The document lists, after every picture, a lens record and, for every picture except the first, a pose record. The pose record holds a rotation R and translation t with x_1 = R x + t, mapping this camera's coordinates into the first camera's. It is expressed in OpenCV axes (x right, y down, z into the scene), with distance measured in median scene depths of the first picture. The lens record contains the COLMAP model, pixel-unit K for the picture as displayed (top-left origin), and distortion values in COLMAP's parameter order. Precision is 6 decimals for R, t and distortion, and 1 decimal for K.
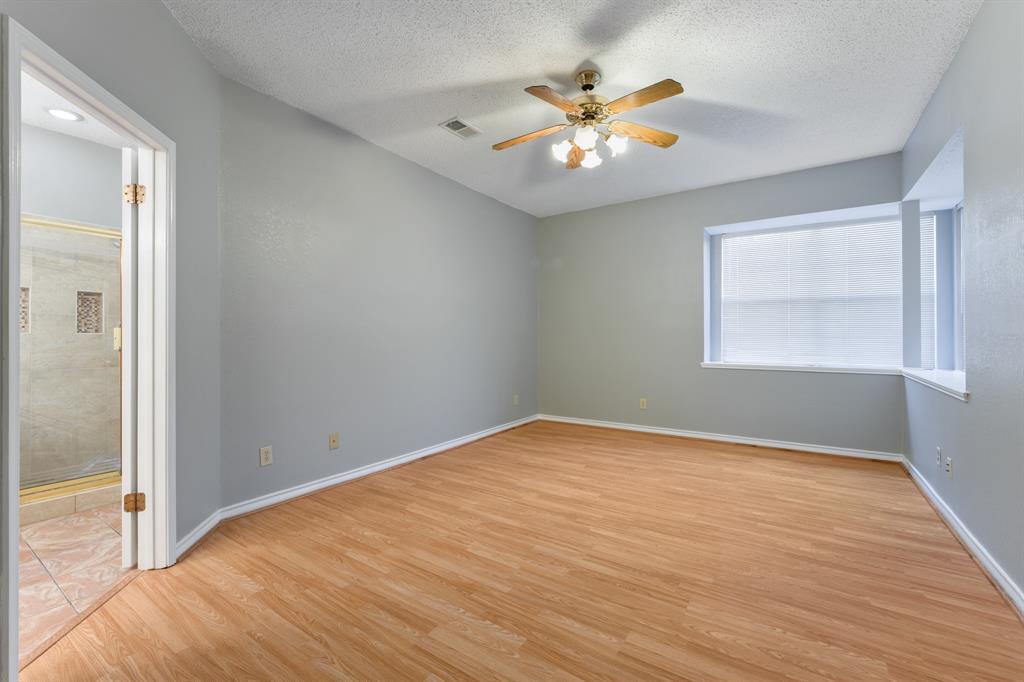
lens RADIAL K [[422.2, 0, 512.0], [0, 422.2, 341.0], [0, 0, 1]] dist [0.001696, 0.000372]
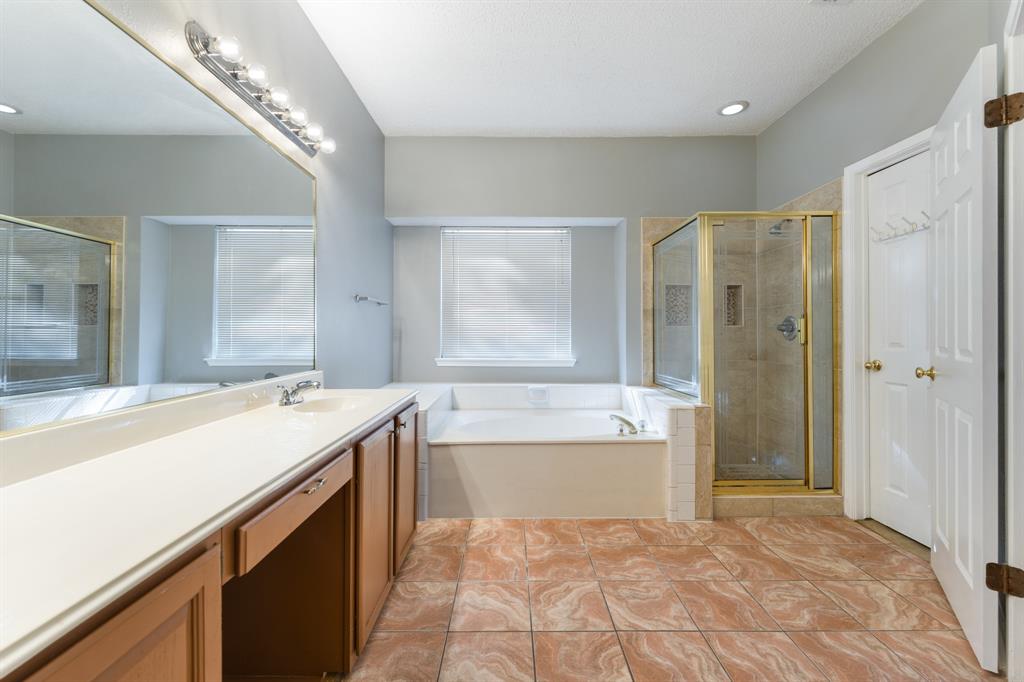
lens RADIAL K [[414.5, 0, 510.0], [0, 414.5, 337.3], [0, 0, 1]] dist [0.000217, 0.000065]
pose [[0.557178, 0.005100, -0.830378, -0.616178], [-0.001530, 0.999986, 0.005115, 0.005793], [0.830392, -0.001579, 0.557178, 0.008157]]
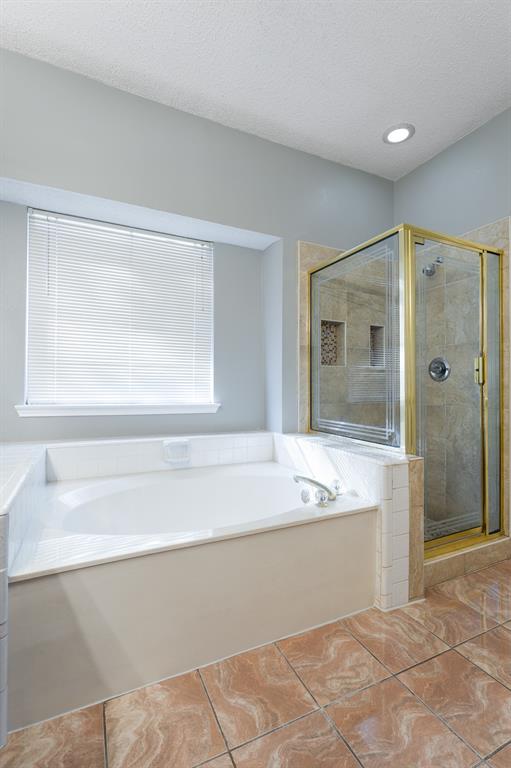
lens RADIAL K [[356.0, 0, 255.5], [0, 356.0, 384.0], [0, 0, 1]] dist [-0.001188, -0.000070]
pose [[0.856519, 0.007847, -0.516056, -1.059743], [-0.009590, 0.999954, -0.000711, 0.031353], [0.516027, 0.005558, 0.856555, 0.177868]]
